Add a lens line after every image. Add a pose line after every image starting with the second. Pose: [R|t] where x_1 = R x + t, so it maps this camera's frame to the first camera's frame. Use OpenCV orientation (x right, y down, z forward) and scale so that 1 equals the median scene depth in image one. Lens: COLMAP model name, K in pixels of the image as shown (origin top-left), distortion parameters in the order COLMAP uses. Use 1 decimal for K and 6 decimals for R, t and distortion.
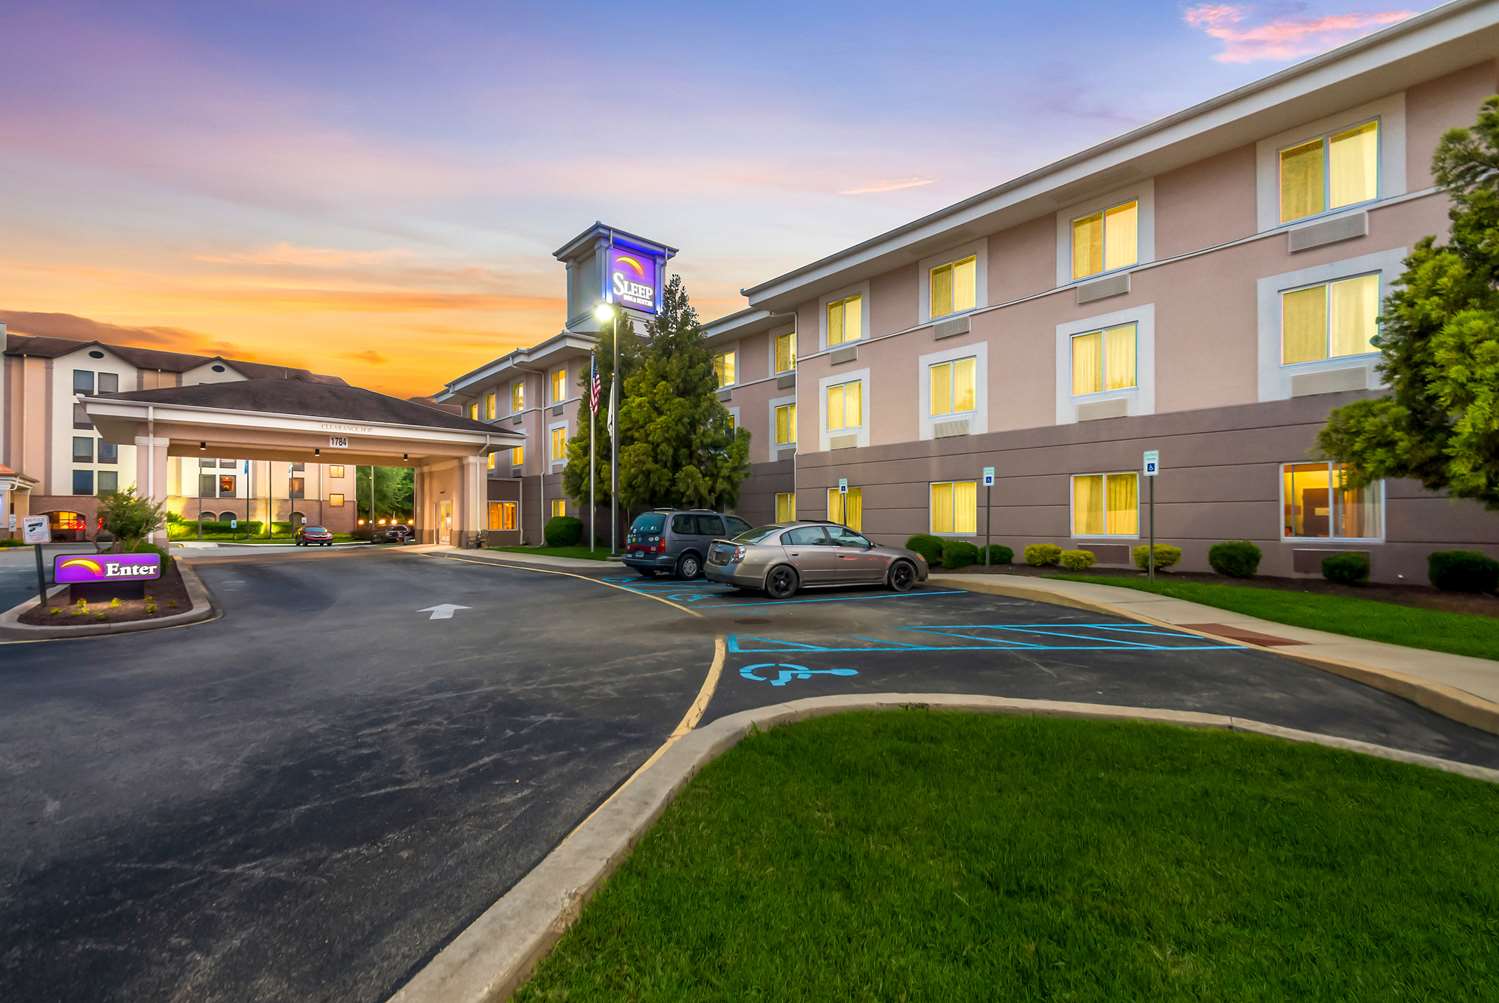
lens RADIAL K [[656.9, 0, 749.5], [0, 656.9, 501.5], [0, 0, 1]] dist [0.032354, -0.017108]
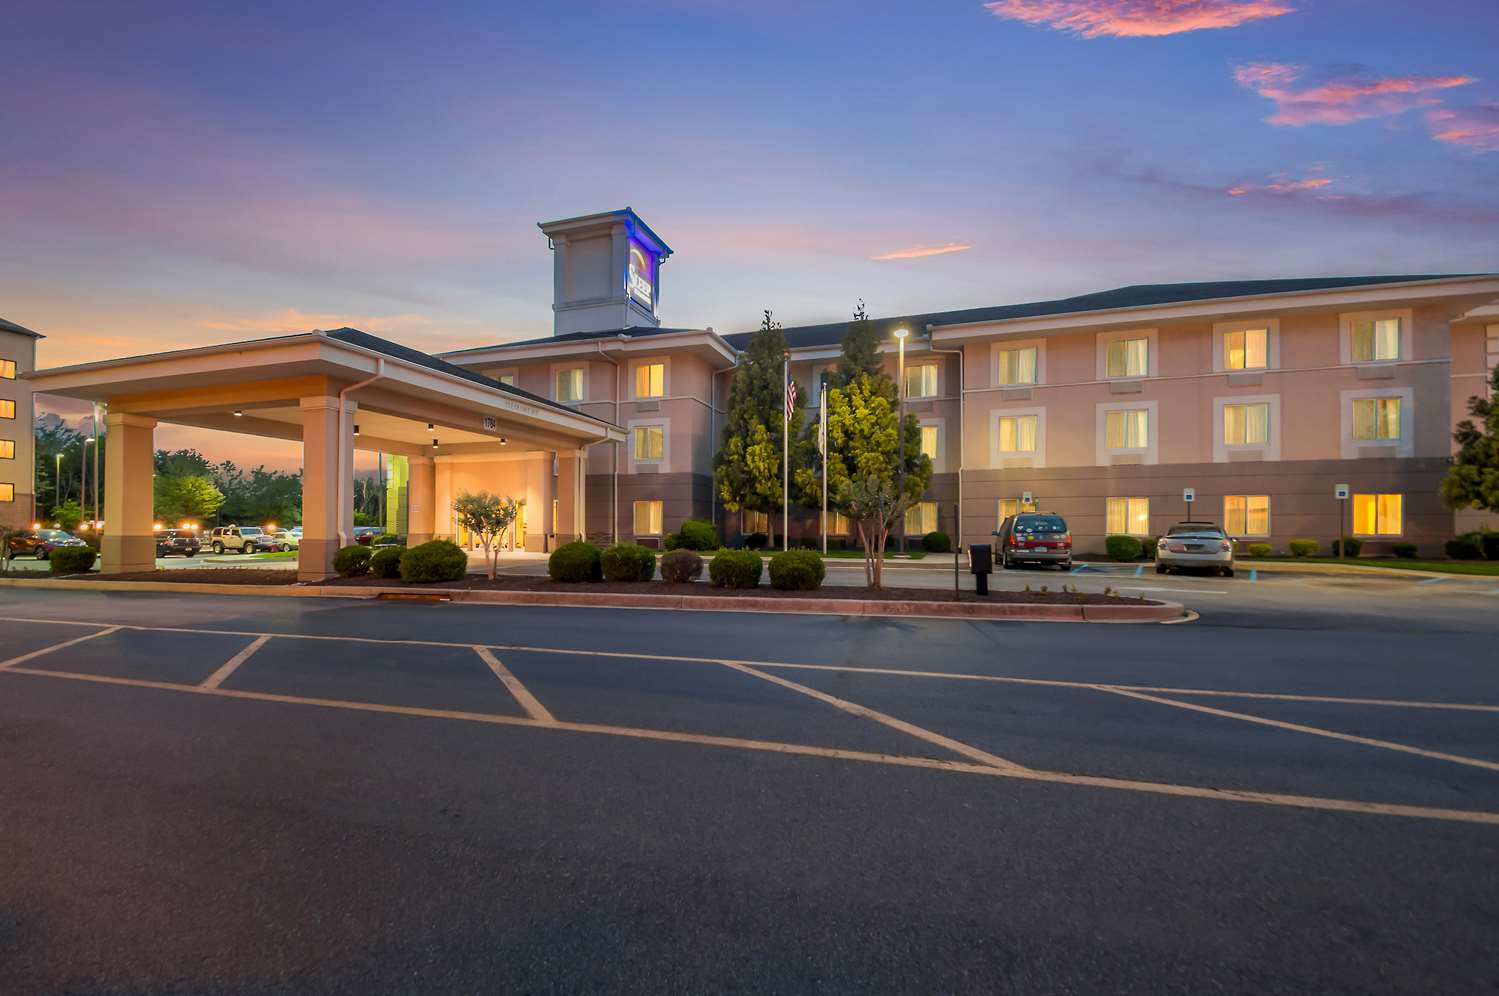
lens RADIAL K [[654.5, 0, 750.0], [0, 654.5, 514.4], [0, 0, 1]] dist [-0.003101, -0.000629]
pose [[0.862943, 0.018790, 0.504952, -0.933870], [-0.020133, 0.999793, -0.002798, 0.022806], [-0.504901, -0.007752, 0.863143, 0.177675]]
